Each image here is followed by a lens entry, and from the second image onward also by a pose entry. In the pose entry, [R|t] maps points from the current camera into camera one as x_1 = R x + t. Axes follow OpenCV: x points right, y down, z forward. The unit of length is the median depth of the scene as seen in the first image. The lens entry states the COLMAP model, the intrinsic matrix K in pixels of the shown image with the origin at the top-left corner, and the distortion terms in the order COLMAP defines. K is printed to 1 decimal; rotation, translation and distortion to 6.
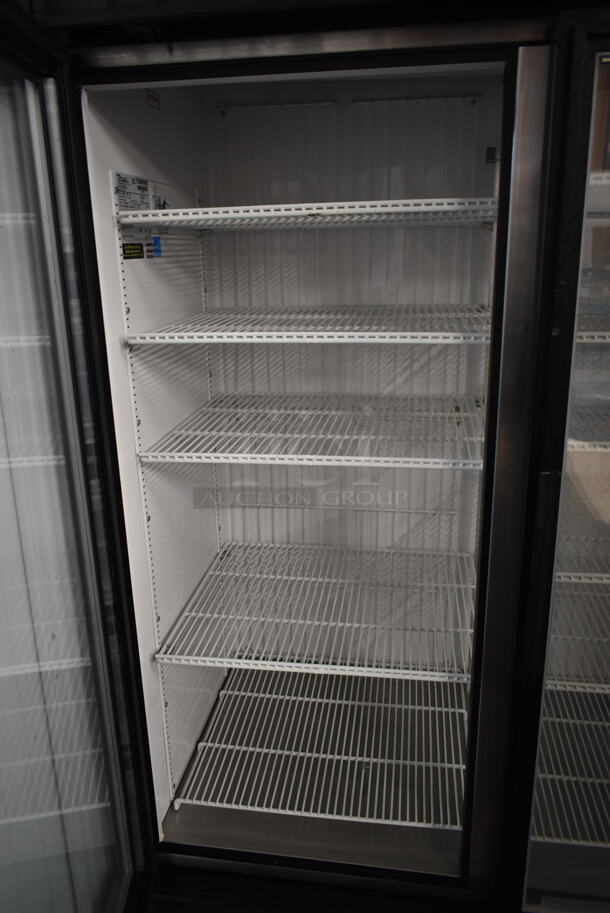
lens RADIAL K [[711.7, 0, 305.0], [0, 711.7, 456.5], [0, 0, 1]] dist [-0.010099, -0.001599]
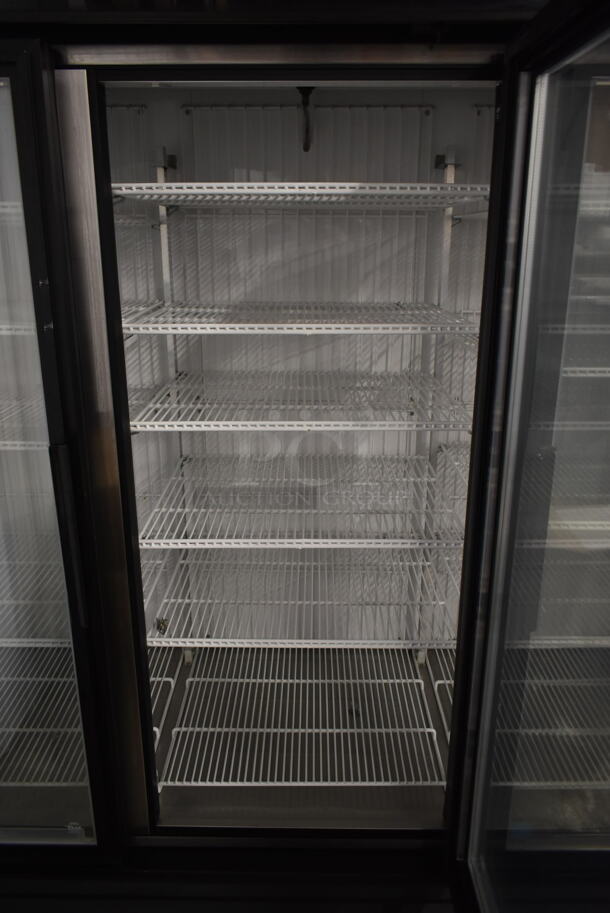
lens RADIAL K [[695.1, 0, 305.0], [0, 695.1, 456.5], [0, 0, 1]] dist [-0.002901, 0.000474]
pose [[0.986951, -0.021391, 0.159596, -0.110552], [0.016274, 0.999313, 0.033303, -0.002595], [-0.160199, -0.030271, 0.986621, 0.017683]]
